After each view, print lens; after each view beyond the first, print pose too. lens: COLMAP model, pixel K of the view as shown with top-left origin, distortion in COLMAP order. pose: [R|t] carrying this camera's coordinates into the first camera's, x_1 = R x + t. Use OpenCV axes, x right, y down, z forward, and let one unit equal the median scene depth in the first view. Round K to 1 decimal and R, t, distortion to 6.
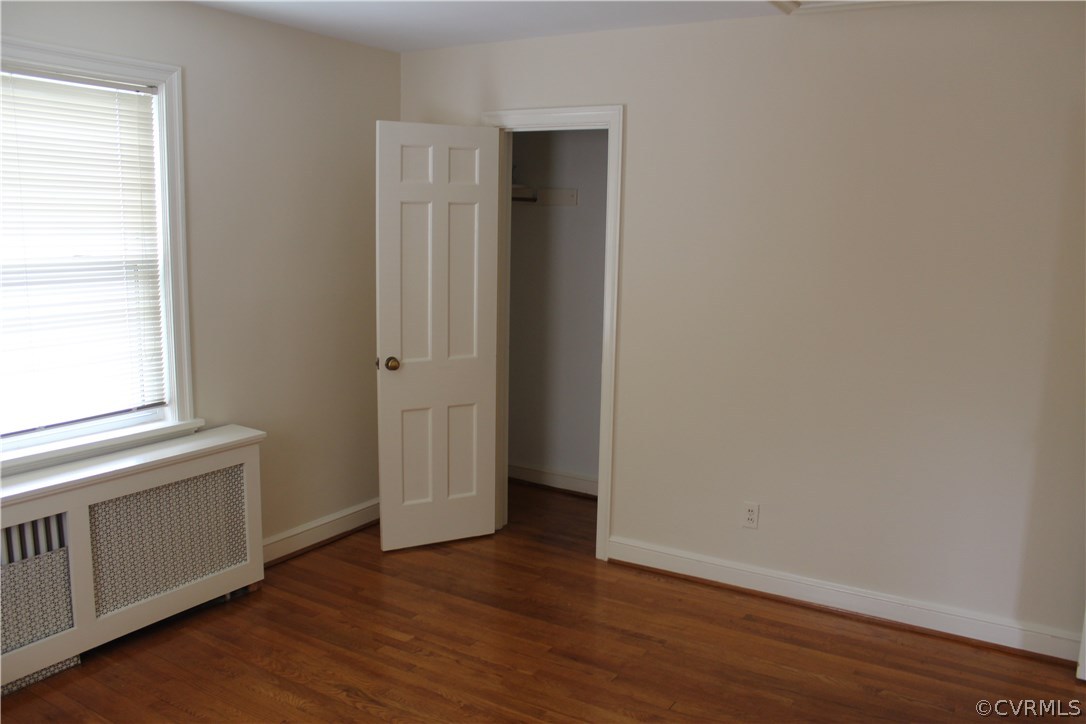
lens RADIAL K [[892.0, 0, 552.5], [0, 892.0, 377.9], [0, 0, 1]] dist [-0.170299, 0.150786]
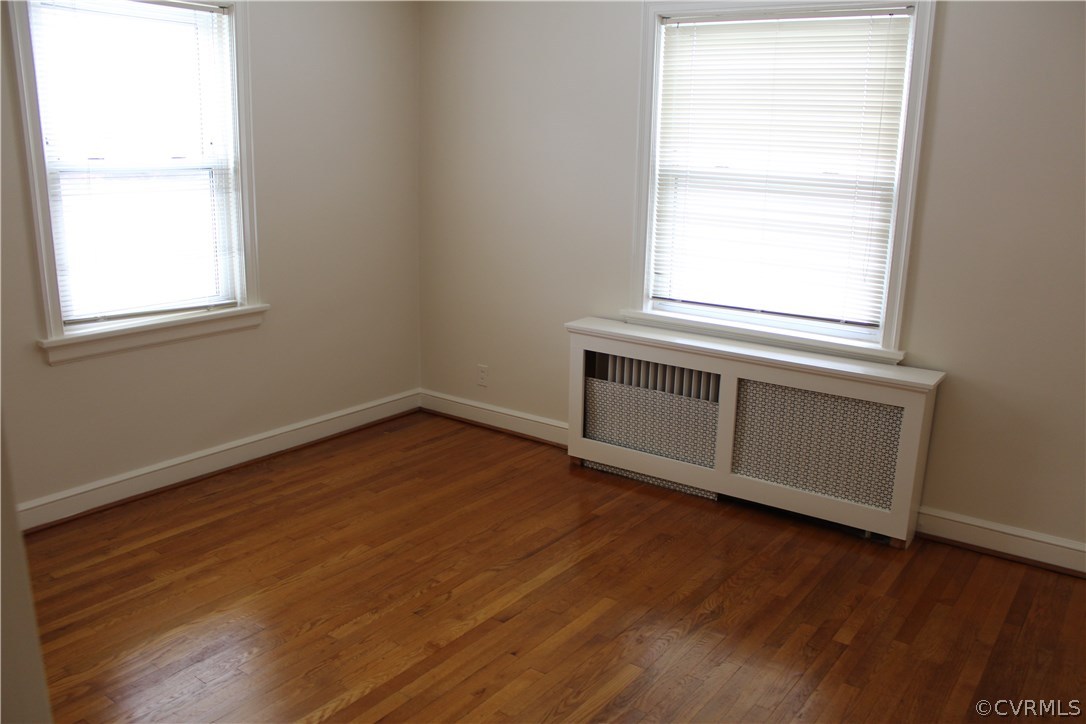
lens RADIAL K [[892.0, 0, 552.5], [0, 892.0, 377.9], [0, 0, 1]] dist [-0.170299, 0.150786]
pose [[-0.075686, 0.238425, -0.968207, 0.609415], [-0.194763, 0.948755, 0.248860, -0.097684], [0.977926, 0.207406, -0.025371, 0.700772]]
